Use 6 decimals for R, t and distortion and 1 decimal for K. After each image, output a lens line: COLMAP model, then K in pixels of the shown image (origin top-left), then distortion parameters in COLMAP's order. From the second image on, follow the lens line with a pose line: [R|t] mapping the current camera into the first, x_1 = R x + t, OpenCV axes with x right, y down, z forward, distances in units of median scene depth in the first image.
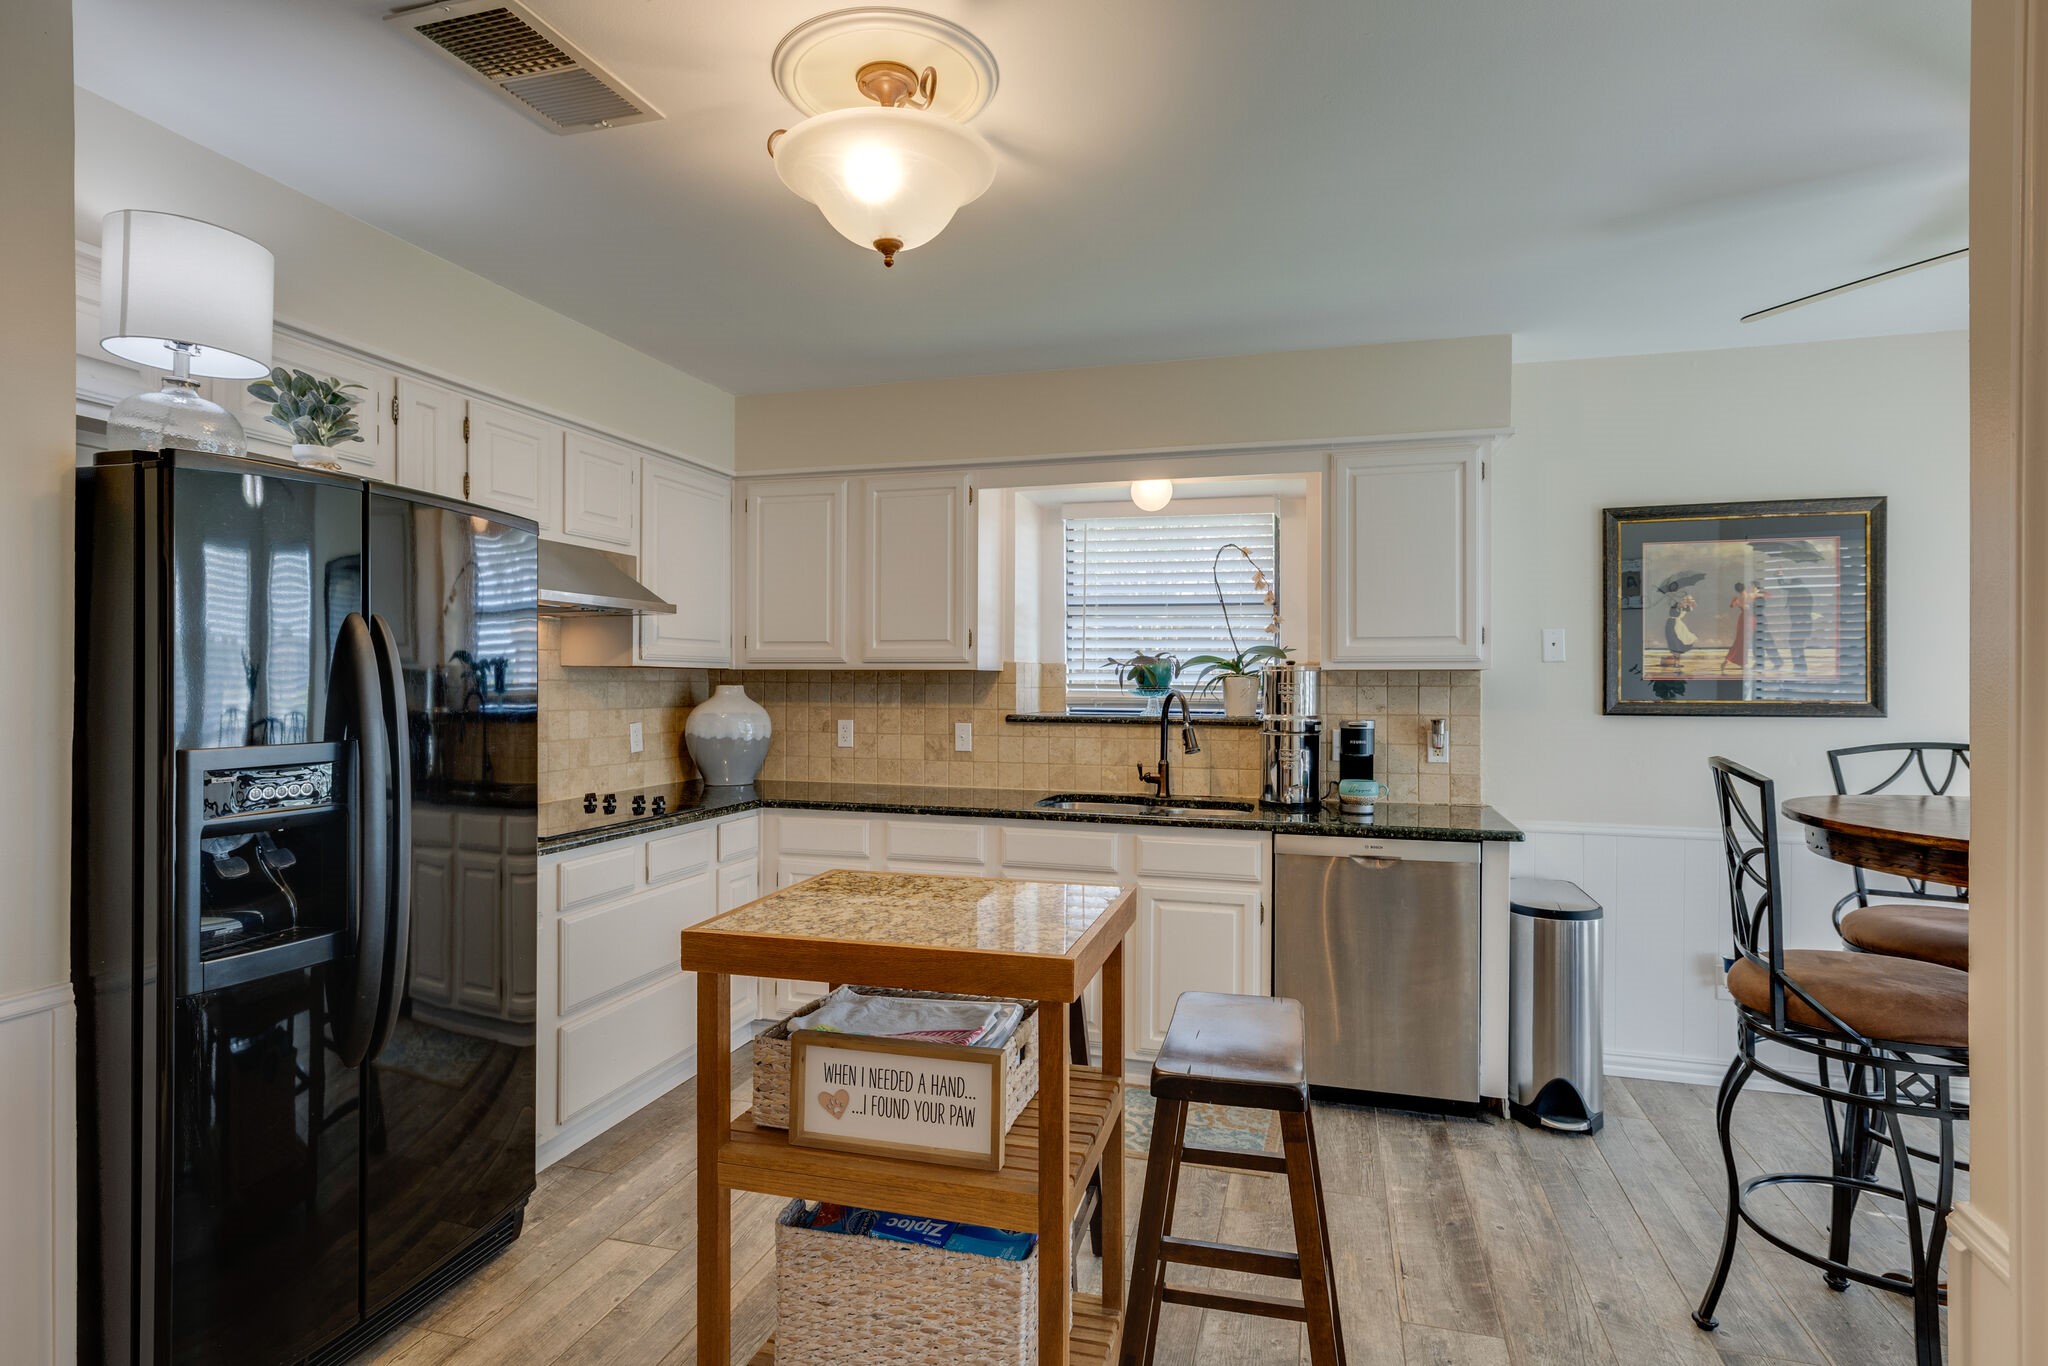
lens RADIAL K [[1060.5, 0, 1024.0], [0, 1060.5, 683.0], [0, 0, 1]] dist [0.002027, 0.000882]
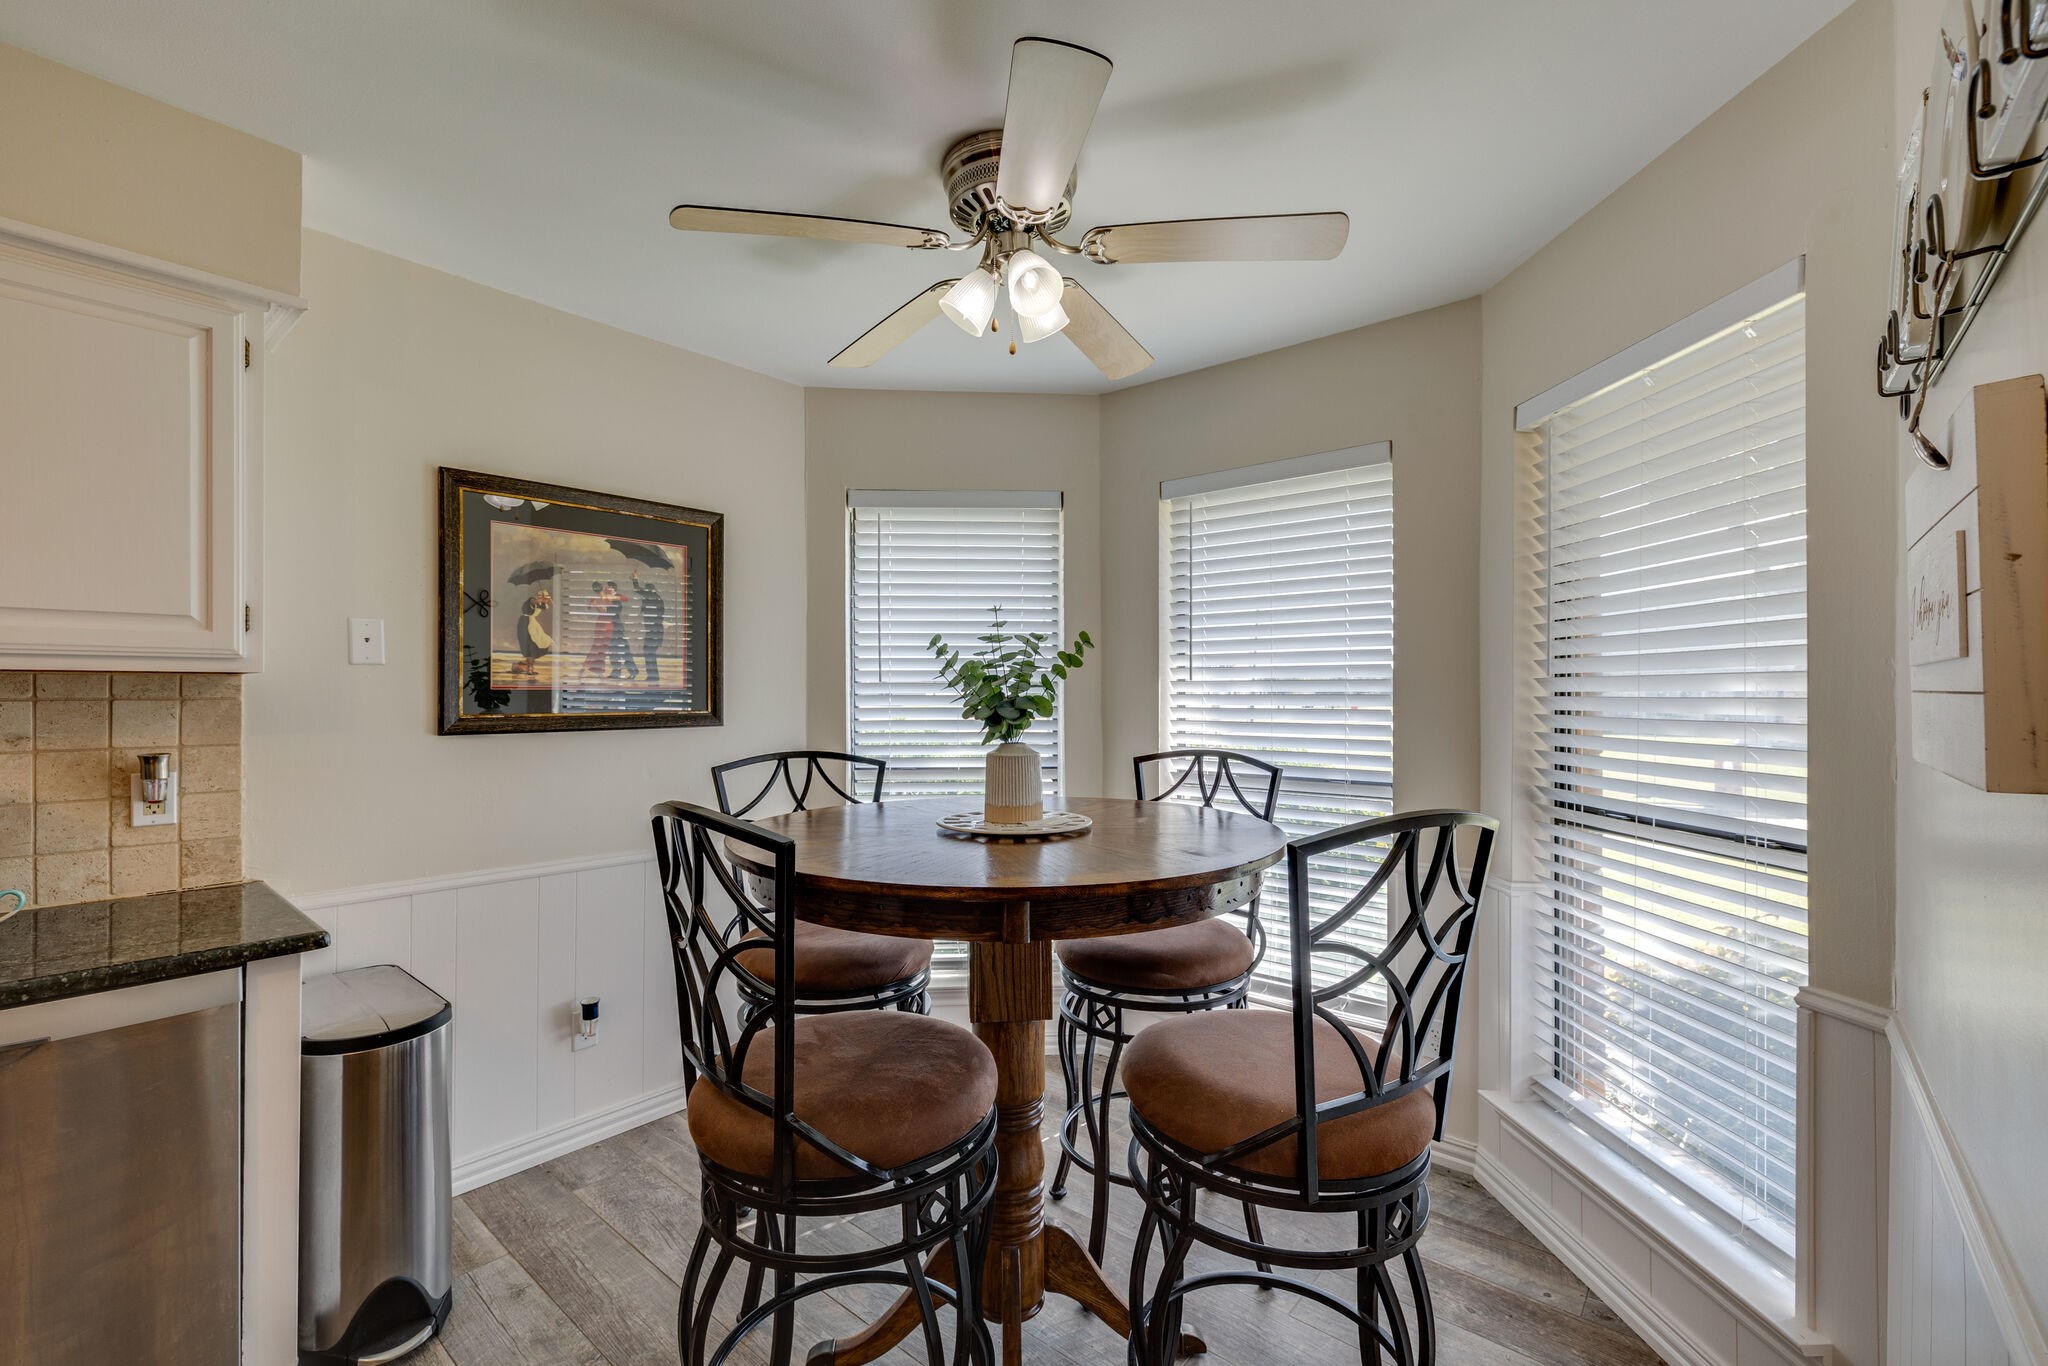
lens RADIAL K [[861.8, 0, 1024.5], [0, 861.8, 691.2], [0, 0, 1]] dist [-0.000082, -0.000229]
pose [[0.413232, 0.001071, 0.910625, 0.152173], [0.001372, 0.999997, -0.001799, 0.000224], [-0.910625, 0.001993, 0.413230, 0.355406]]
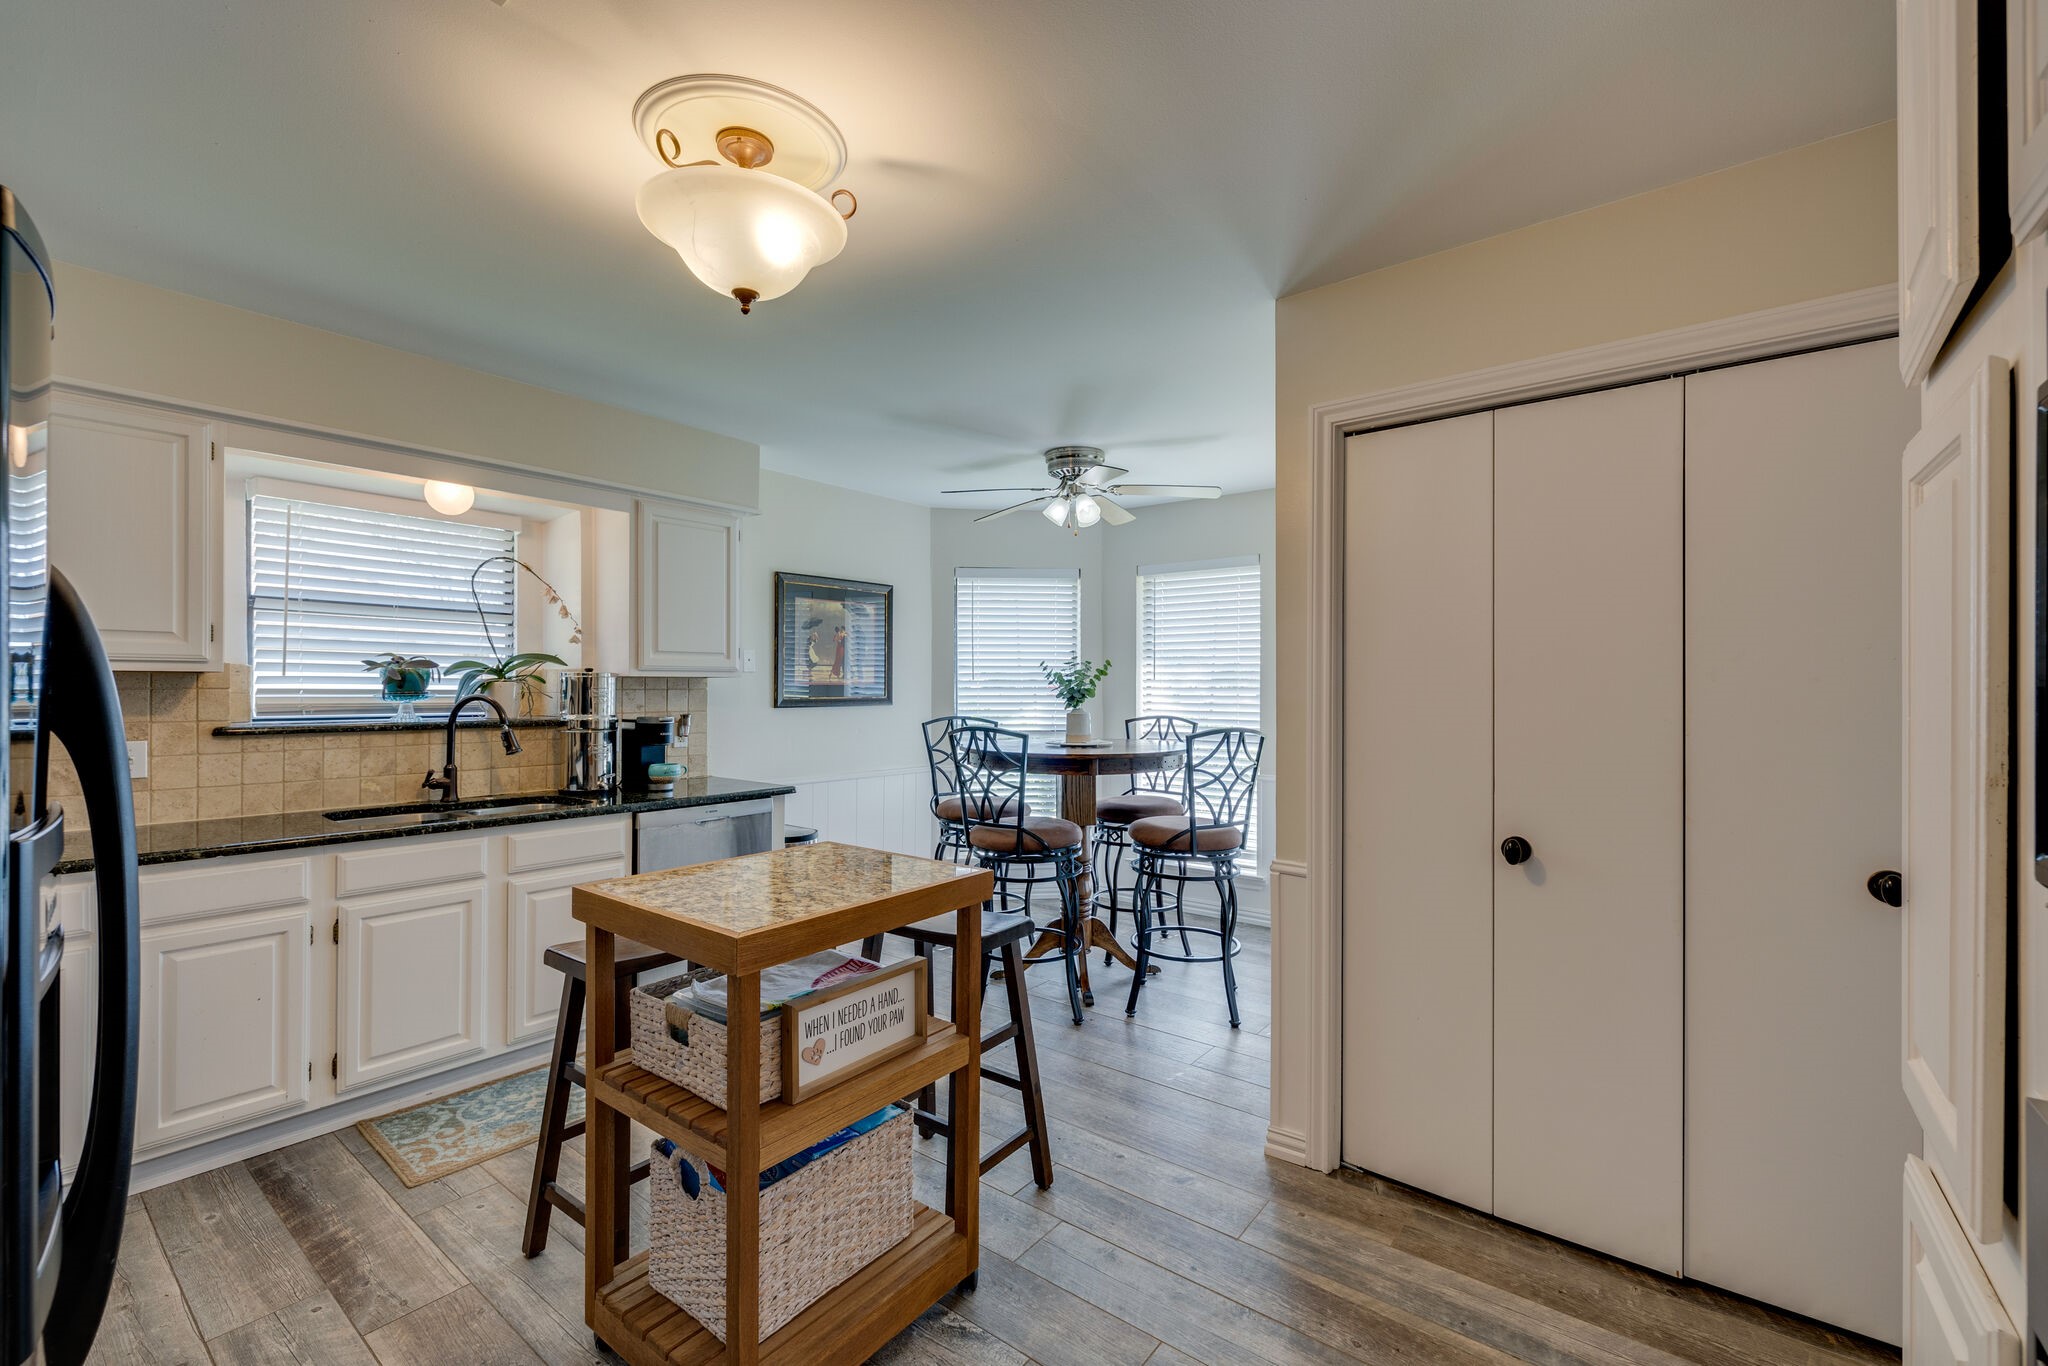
lens RADIAL K [[861.8, 0, 1024.5], [0, 861.8, 691.2], [0, 0, 1]] dist [-0.000082, -0.000229]
pose [[0.373416, -0.007550, 0.927633, -0.464552], [0.000590, 0.999969, 0.007901, -0.003093], [-0.927664, -0.002403, 0.373409, 0.210757]]
